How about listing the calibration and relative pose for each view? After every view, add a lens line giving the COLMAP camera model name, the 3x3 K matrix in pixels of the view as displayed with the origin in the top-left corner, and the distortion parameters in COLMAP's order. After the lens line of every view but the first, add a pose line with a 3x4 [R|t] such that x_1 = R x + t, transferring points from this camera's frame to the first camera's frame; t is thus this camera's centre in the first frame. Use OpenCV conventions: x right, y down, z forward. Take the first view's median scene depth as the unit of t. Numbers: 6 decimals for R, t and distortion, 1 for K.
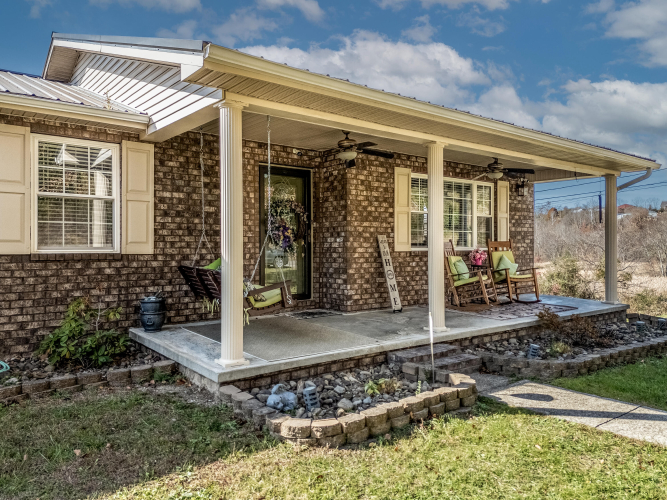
lens RADIAL K [[503.6, 0, 333.5], [0, 503.6, 250.0], [0, 0, 1]] dist [0.063870, -0.003382]
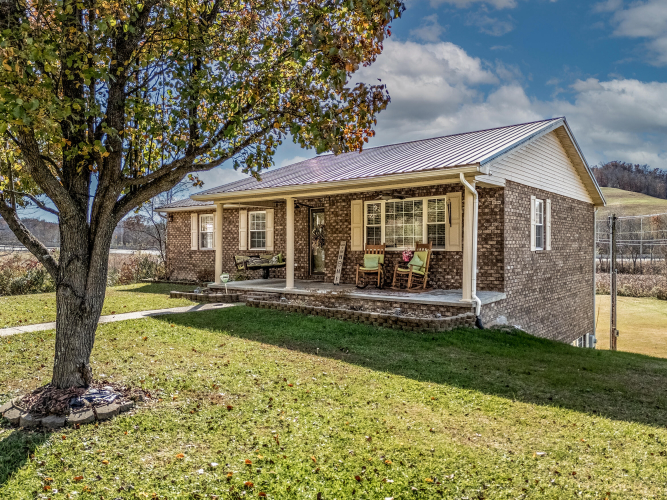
lens RADIAL K [[503.6, 0, 333.5], [0, 503.6, 250.0], [0, 0, 1]] dist [0.063870, -0.003382]
pose [[0.222762, 0.003513, -0.974866, 1.828171], [-0.007265, 0.999972, 0.001944, -0.002068], [0.974846, 0.006650, 0.222781, 0.592045]]
